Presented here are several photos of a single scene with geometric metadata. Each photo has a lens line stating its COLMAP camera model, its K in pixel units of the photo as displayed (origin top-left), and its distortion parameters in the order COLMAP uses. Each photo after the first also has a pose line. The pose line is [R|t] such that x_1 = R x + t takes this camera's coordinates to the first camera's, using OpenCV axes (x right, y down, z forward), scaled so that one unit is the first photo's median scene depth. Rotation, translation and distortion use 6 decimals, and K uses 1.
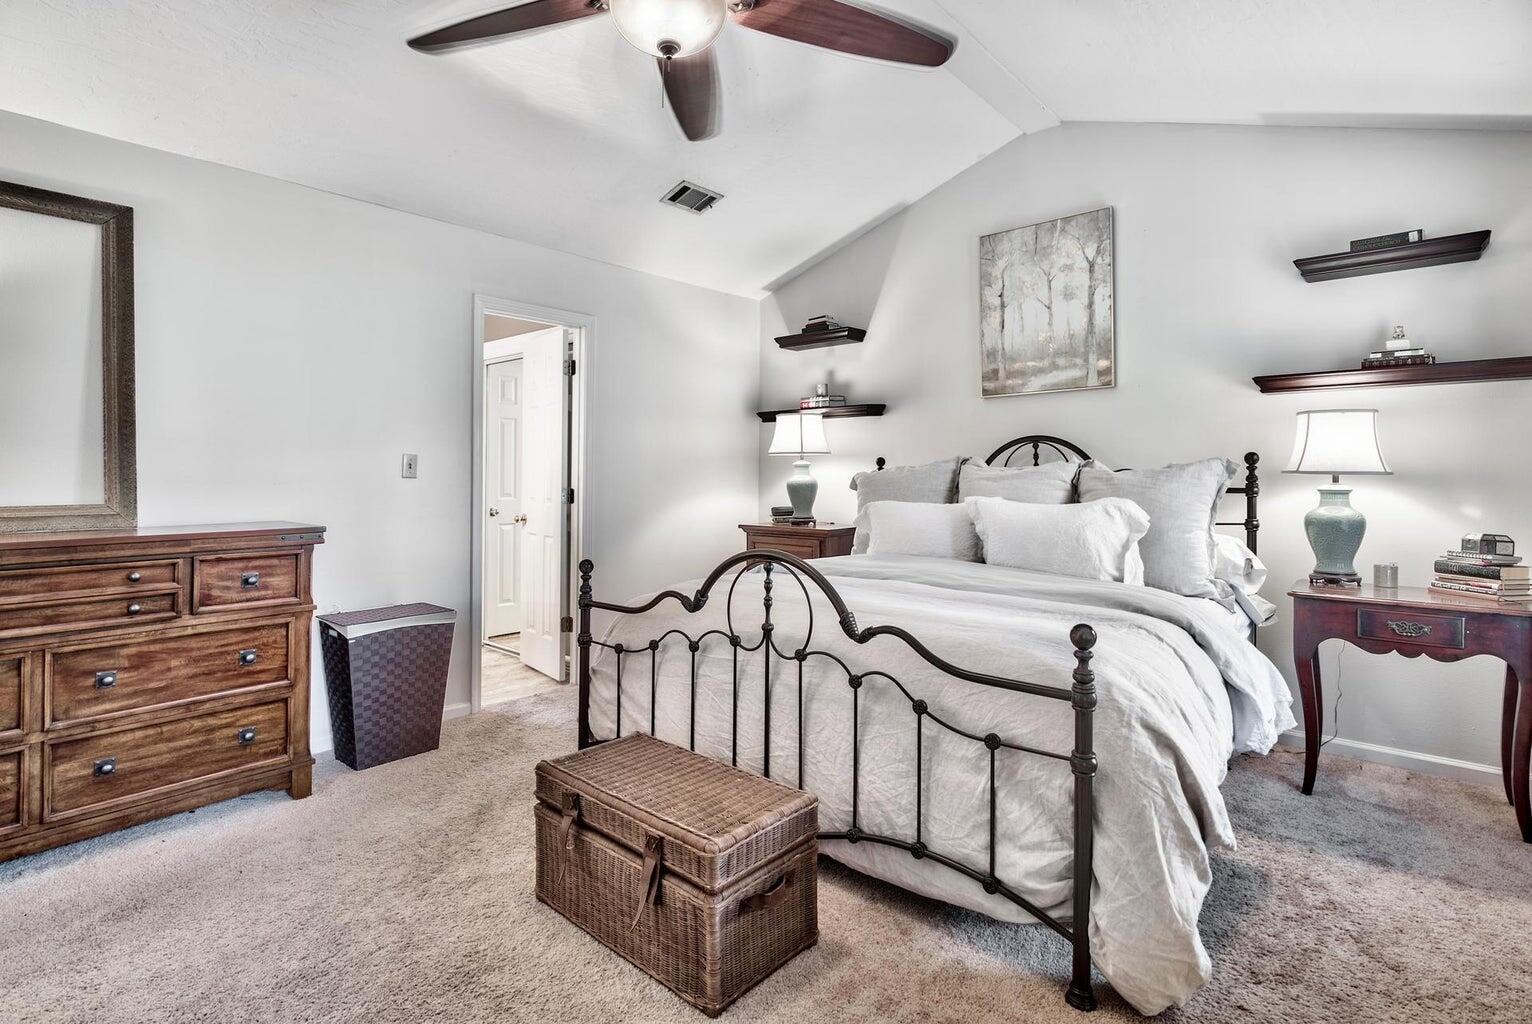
lens RADIAL K [[780.2, 0, 770.5], [0, 780.2, 453.5], [0, 0, 1]] dist [-0.000972, -0.000361]
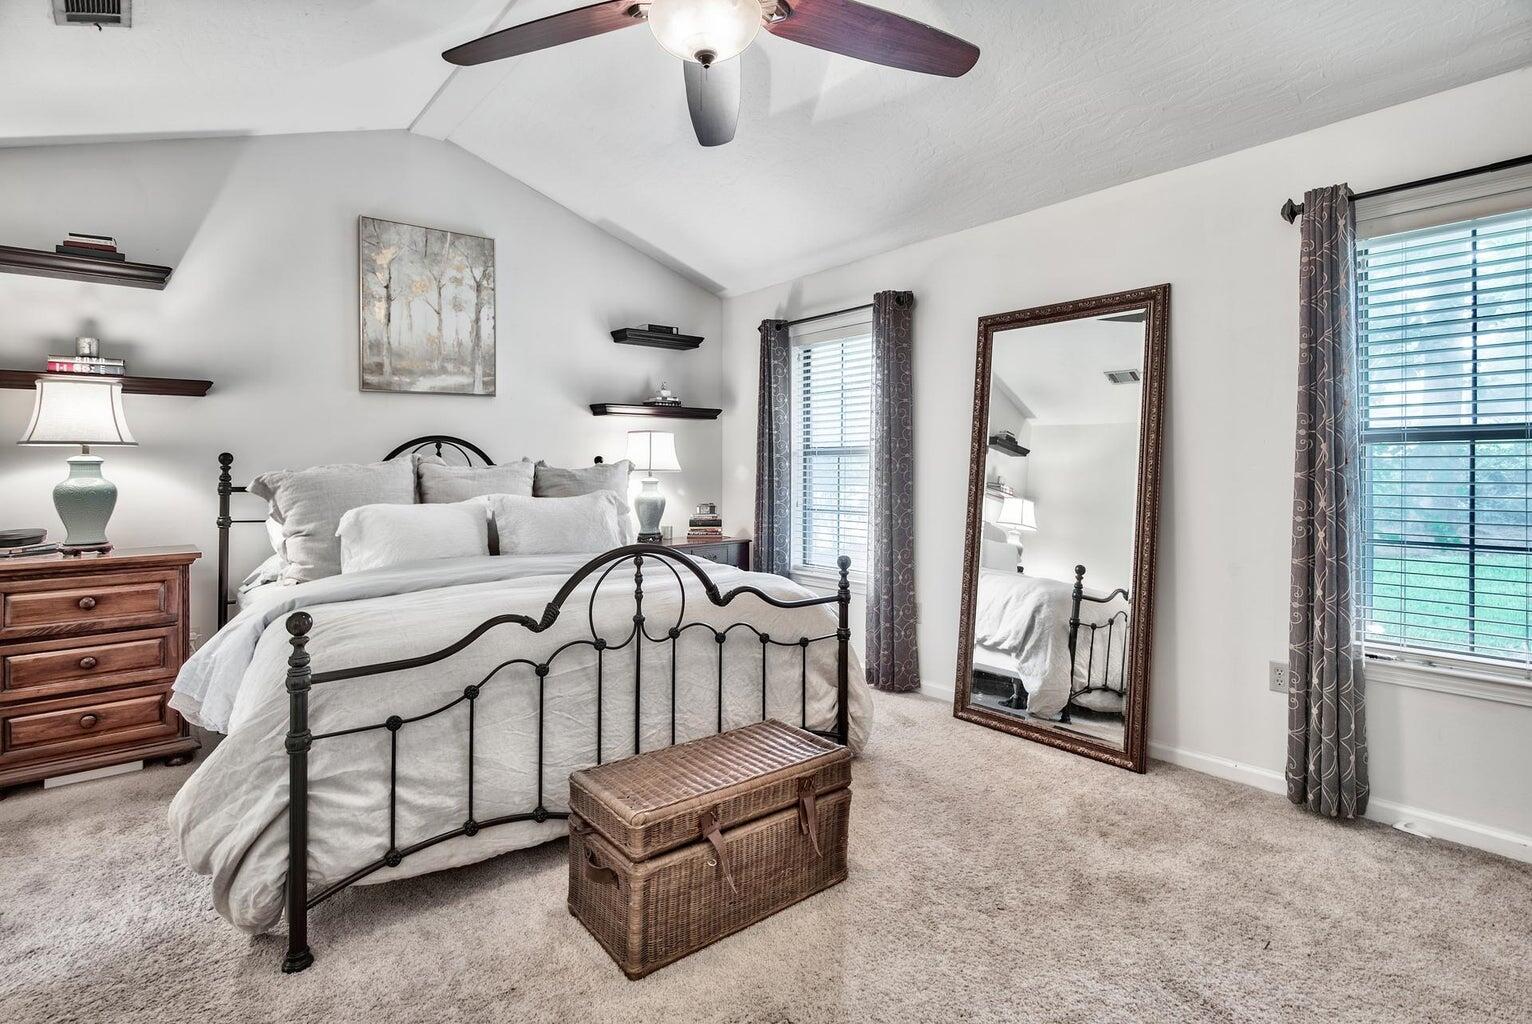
lens RADIAL K [[768.9, 0, 764.6], [0, 768.9, 471.0], [0, 0, 1]] dist [0.001393, 0.000039]
pose [[0.143329, -0.001768, 0.989674, -0.652242], [-0.018271, 0.999823, 0.004432, 0.012543], [-0.989506, -0.018718, 0.143271, 0.455776]]
